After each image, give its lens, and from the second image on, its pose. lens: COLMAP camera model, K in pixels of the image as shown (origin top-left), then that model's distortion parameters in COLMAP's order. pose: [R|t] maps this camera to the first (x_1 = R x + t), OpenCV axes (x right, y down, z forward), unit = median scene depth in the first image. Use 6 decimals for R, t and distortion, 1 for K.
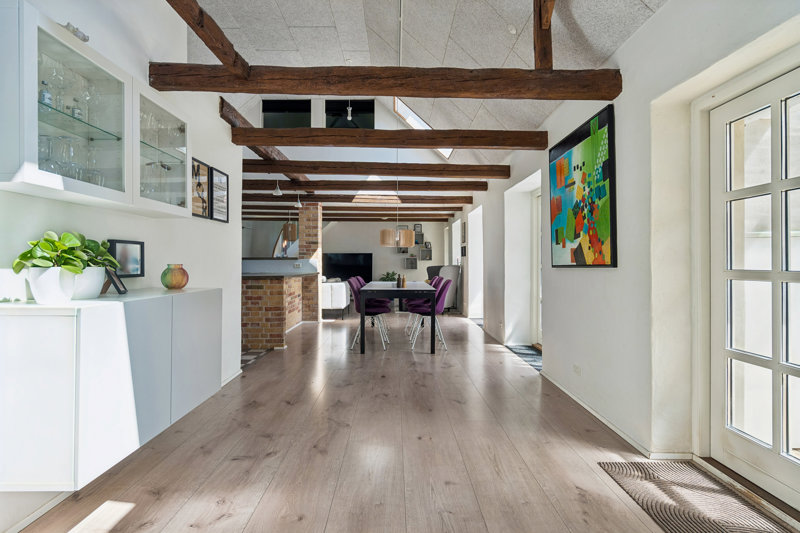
lens RADIAL K [[418.1, 0, 398.0], [0, 418.1, 262.7], [0, 0, 1]] dist [0.001914, 0.000896]
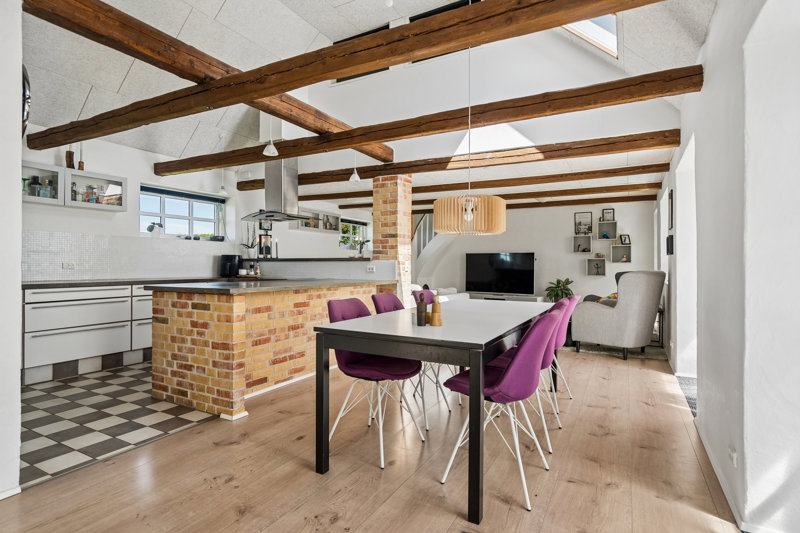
lens RADIAL K [[418.1, 0, 398.0], [0, 418.1, 262.7], [0, 0, 1]] dist [0.001914, 0.000896]
pose [[0.873270, 0.000784, -0.487235, 0.130102], [-0.003627, 0.999981, -0.004892, -0.001249], [0.487222, 0.006039, 0.873257, 0.416076]]
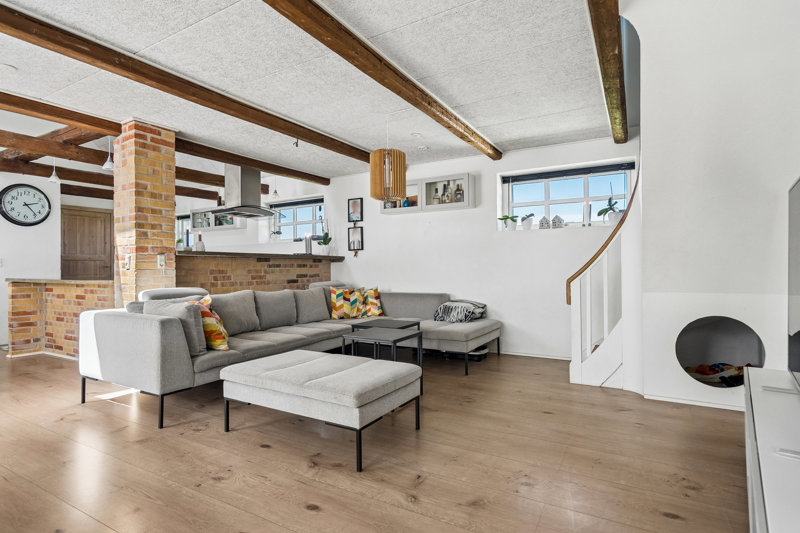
lens RADIAL K [[418.1, 0, 398.0], [0, 418.1, 262.7], [0, 0, 1]] dist [0.001914, 0.000896]
pose [[-0.512403, -0.007819, -0.858709, 0.062993], [0.008499, 0.999863, -0.014175, 0.010583], [0.858703, -0.014562, -0.512267, 1.448822]]
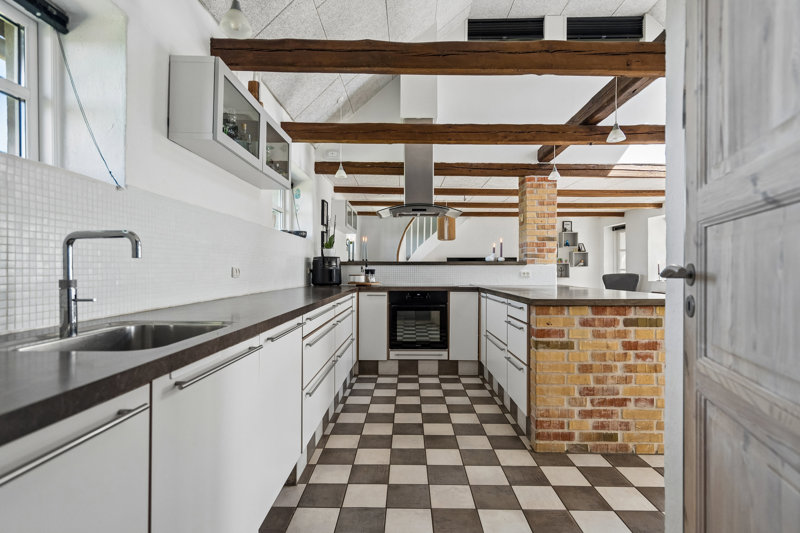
lens RADIAL K [[405.5, 0, 404.1], [0, 405.5, 269.2], [0, 0, 1]] dist [-0.000535, -0.000002]
pose [[0.999819, 0.000215, -0.019010, -0.406676], [-0.000200, 1.000000, 0.000795, -0.001022], [0.019010, -0.000791, 0.999819, 0.364172]]
